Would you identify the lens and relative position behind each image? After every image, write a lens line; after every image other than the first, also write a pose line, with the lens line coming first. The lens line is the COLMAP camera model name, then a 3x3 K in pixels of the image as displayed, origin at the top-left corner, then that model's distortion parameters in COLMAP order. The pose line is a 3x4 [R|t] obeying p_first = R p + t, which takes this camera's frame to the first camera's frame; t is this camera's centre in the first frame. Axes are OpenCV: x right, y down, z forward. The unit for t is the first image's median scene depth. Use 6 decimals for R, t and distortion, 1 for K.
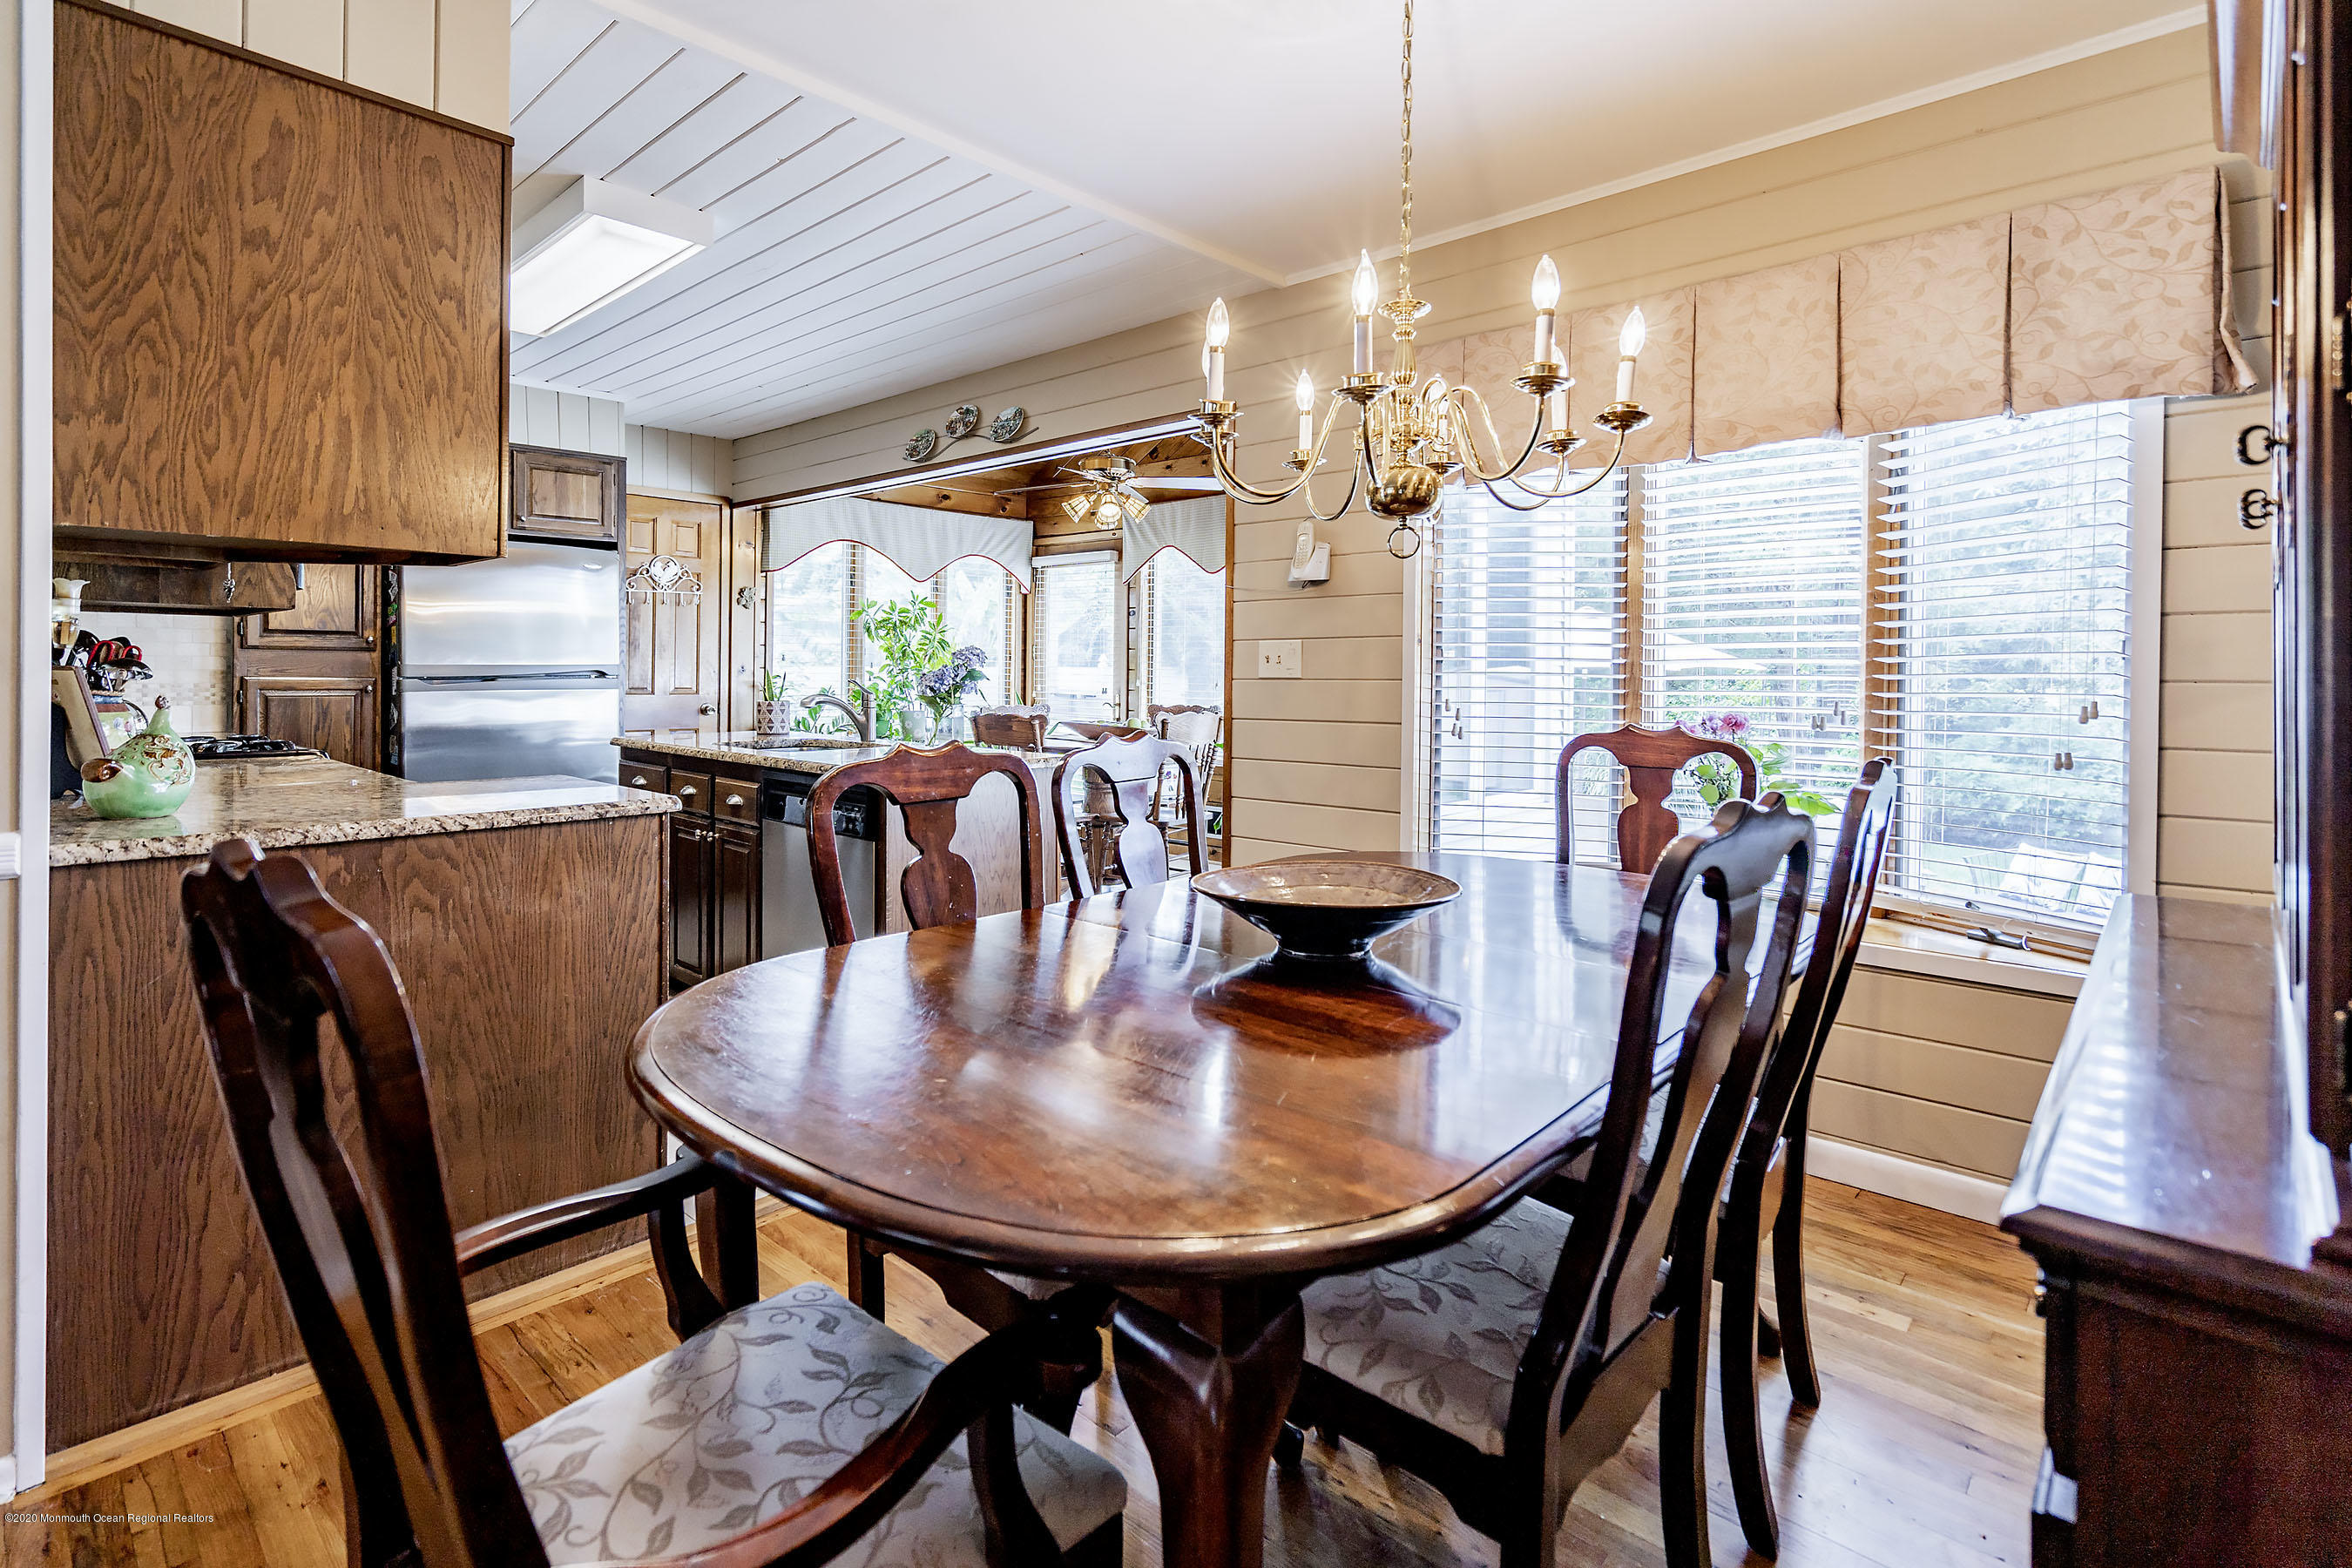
lens RADIAL K [[1115.2, 0, 1153.9], [0, 1115.2, 673.9], [0, 0, 1]] dist [0.001046, 0.000403]
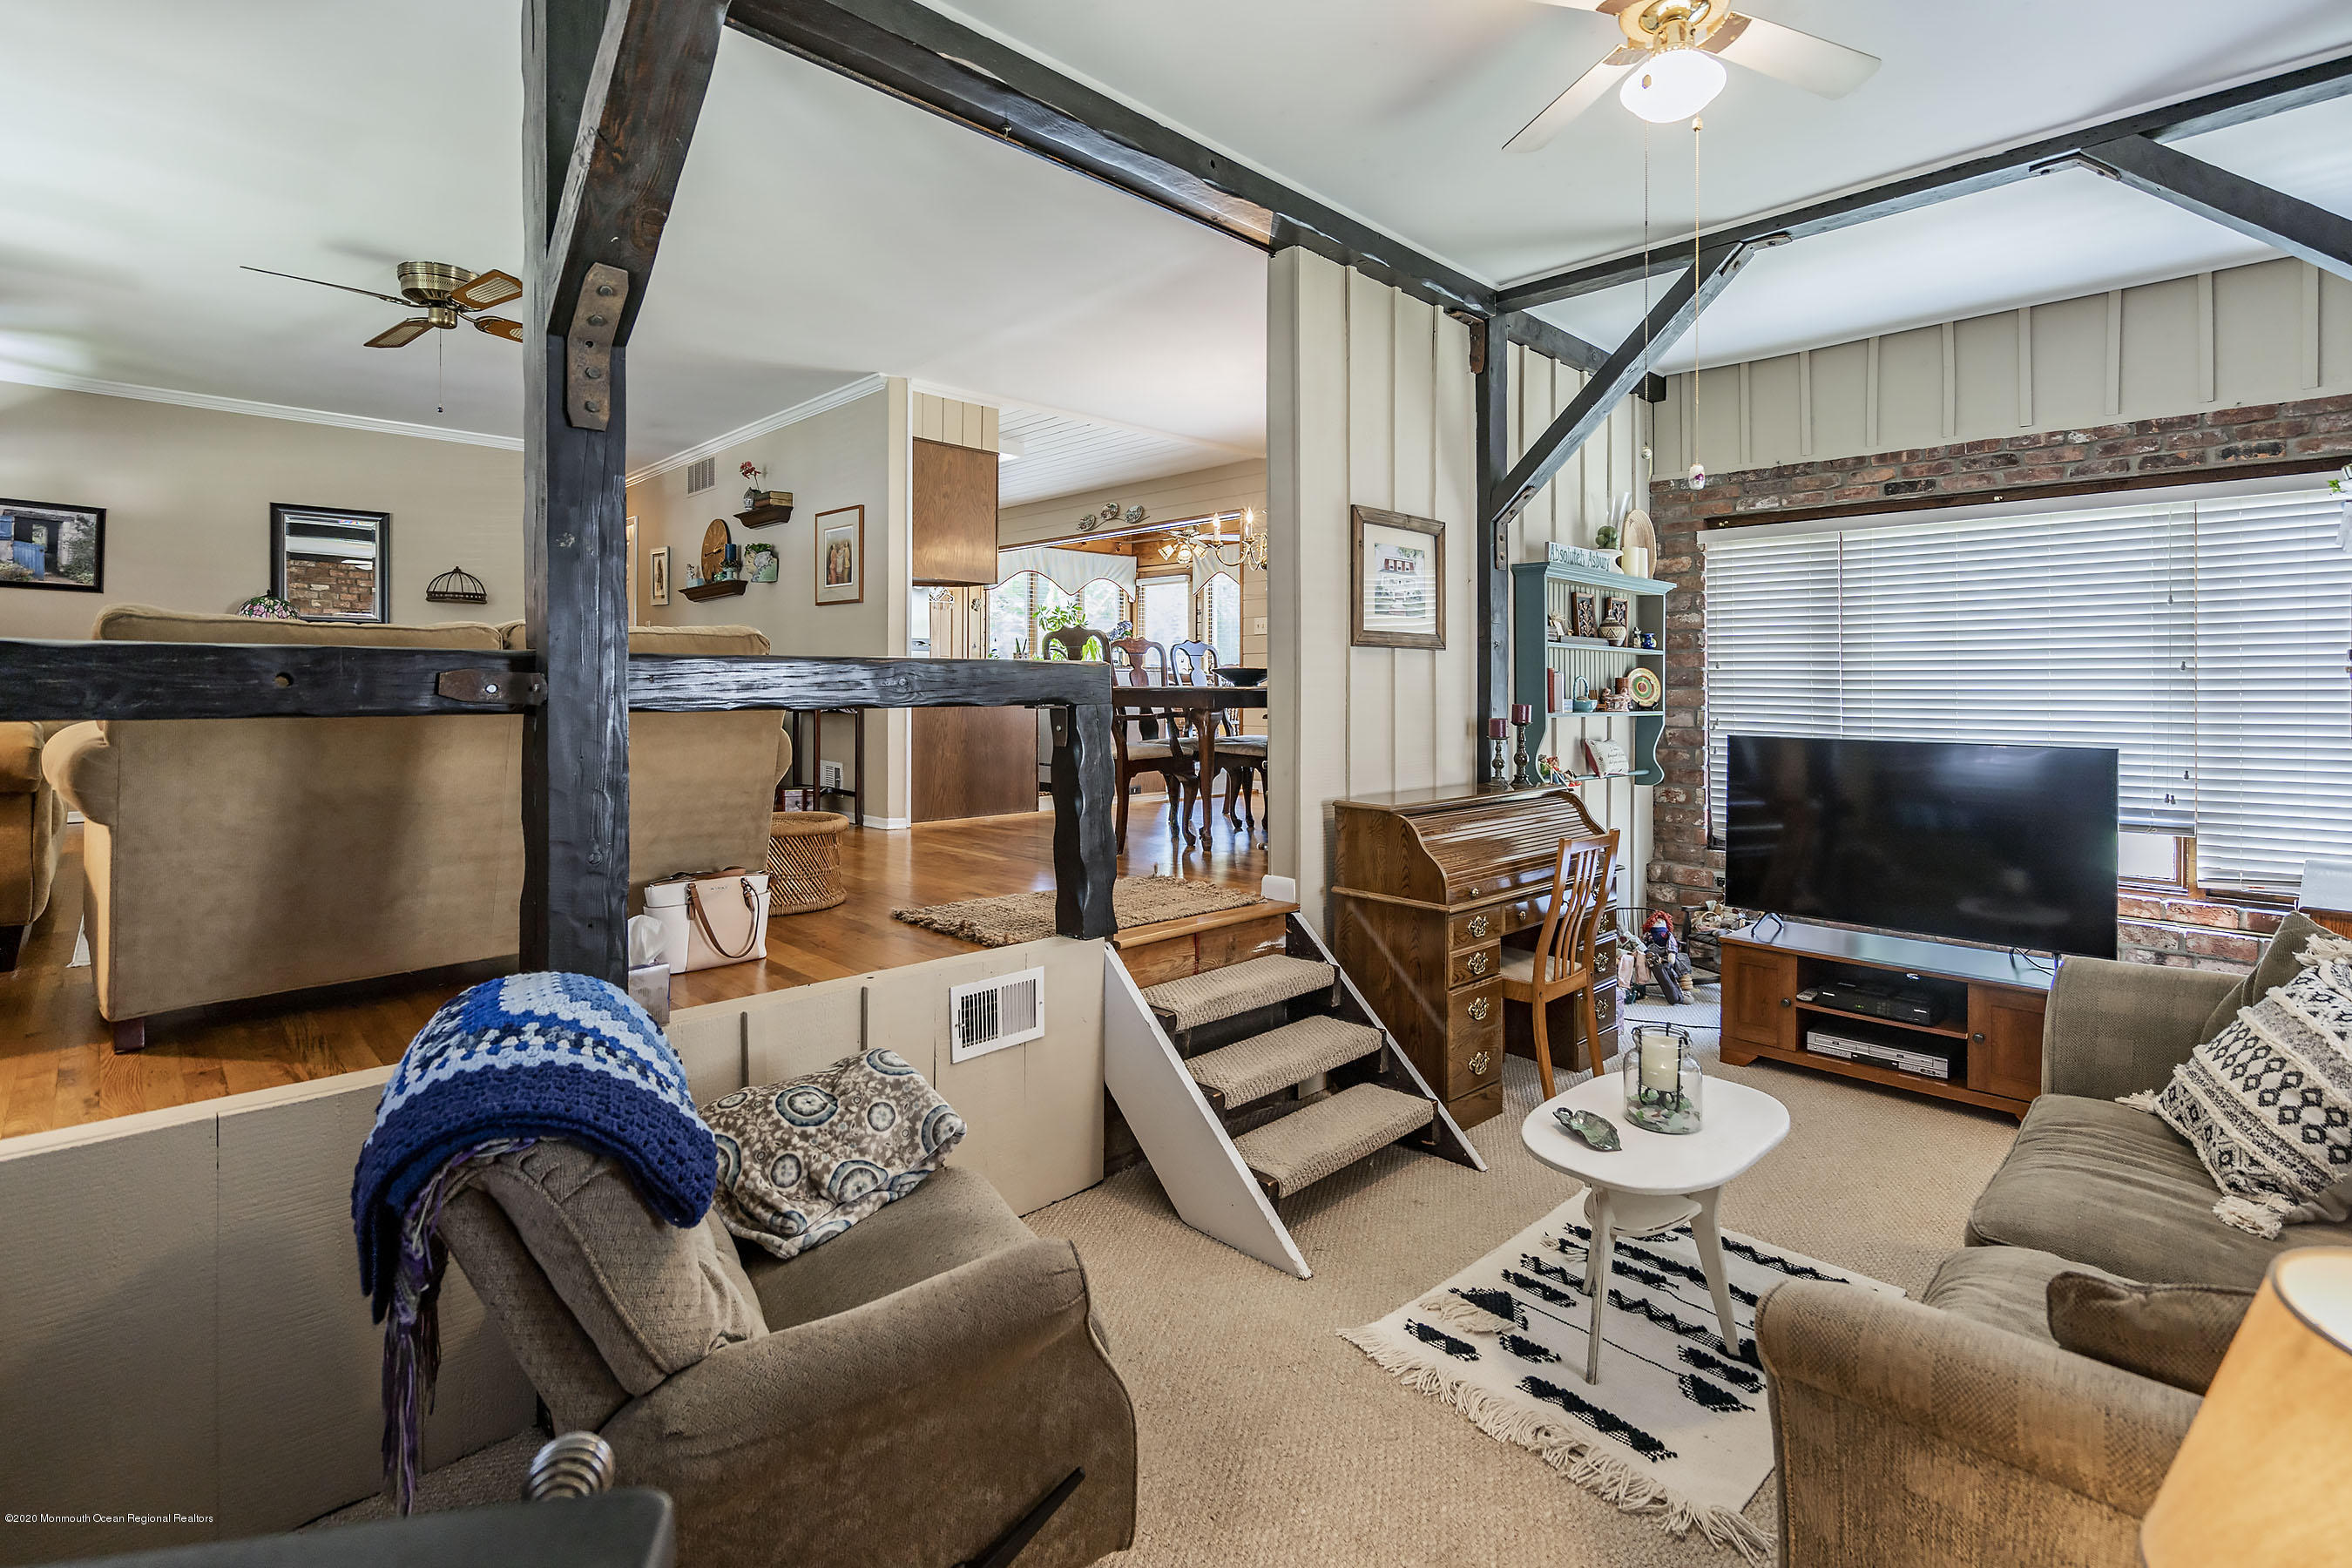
lens RADIAL K [[1115.2, 0, 1169.5], [0, 1115.2, 687.6], [0, 0, 1]] dist [0.001046, 0.000403]
pose [[0.998528, -0.009732, -0.053352, 0.030248], [0.009478, 0.999943, -0.005016, 0.082040], [0.053397, 0.004503, 0.998563, -0.827986]]
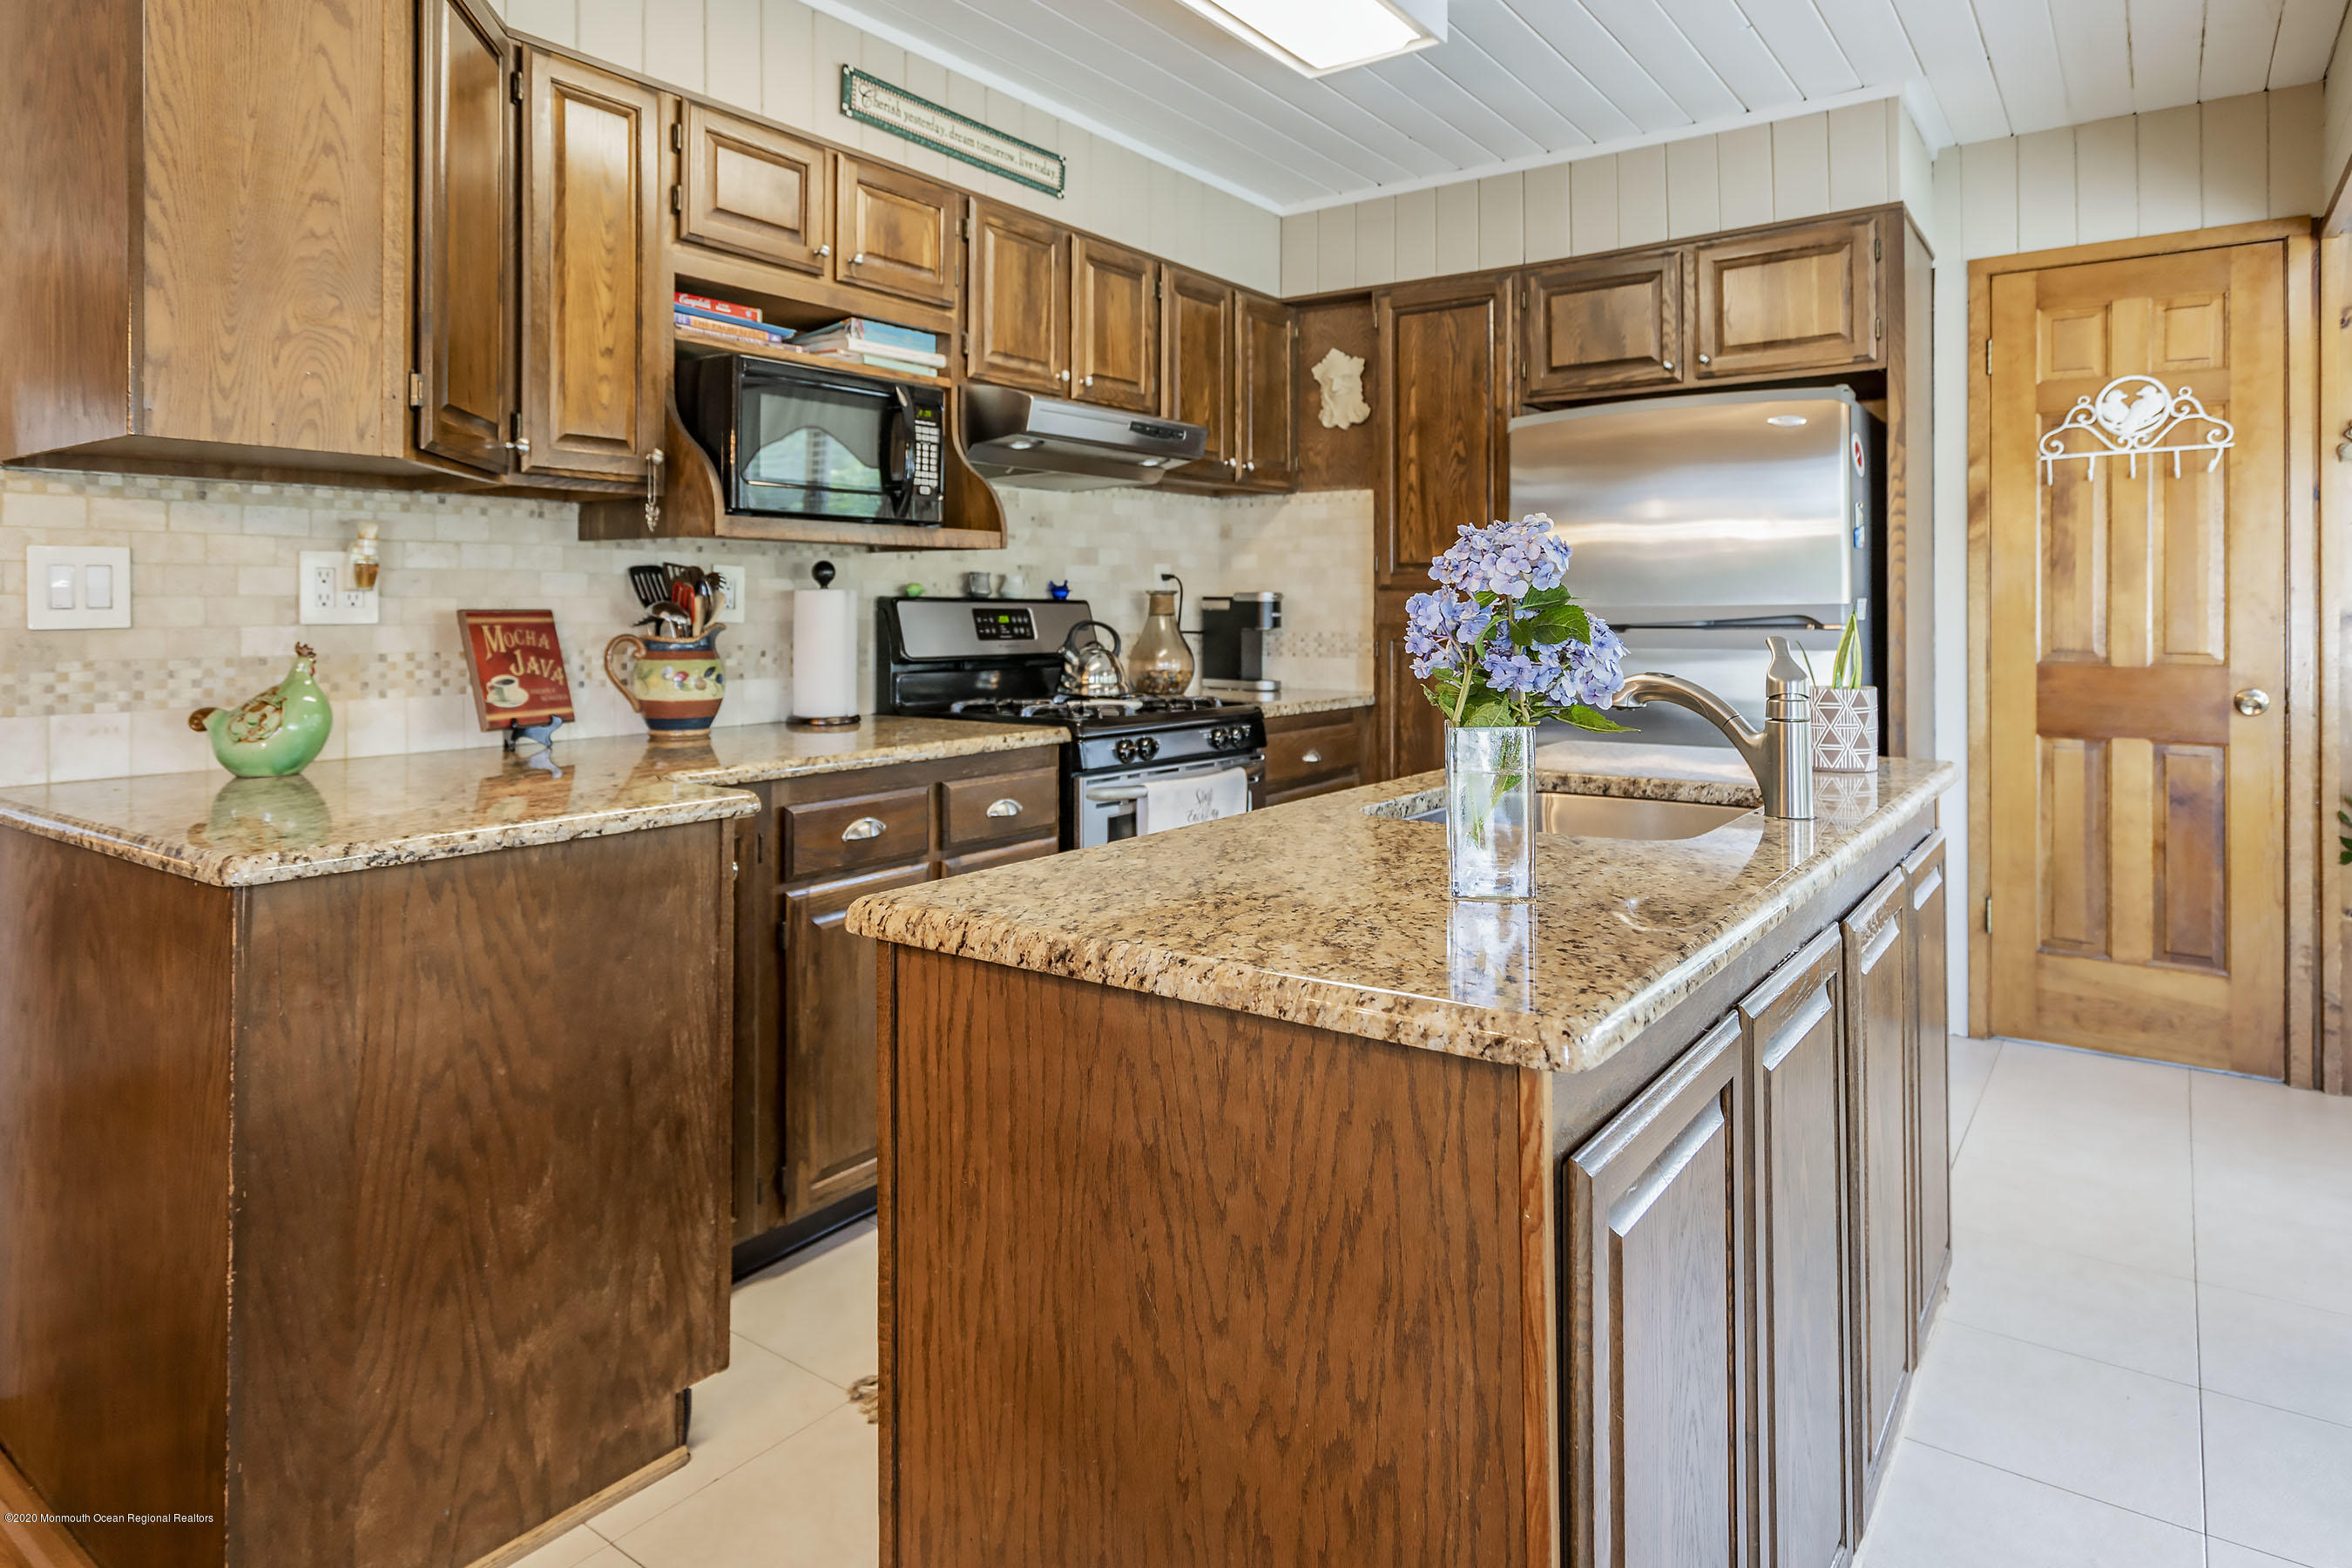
lens RADIAL K [[1383.4, 0, 1168.4], [0, 1383.4, 593.0], [0, 0, 1]] dist [0.009455, 0.000643]
pose [[0.112670, -0.018604, -0.993458, 0.115358], [-0.003376, 0.999812, -0.019106, -0.000325], [0.993627, 0.005506, 0.112586, 0.569270]]
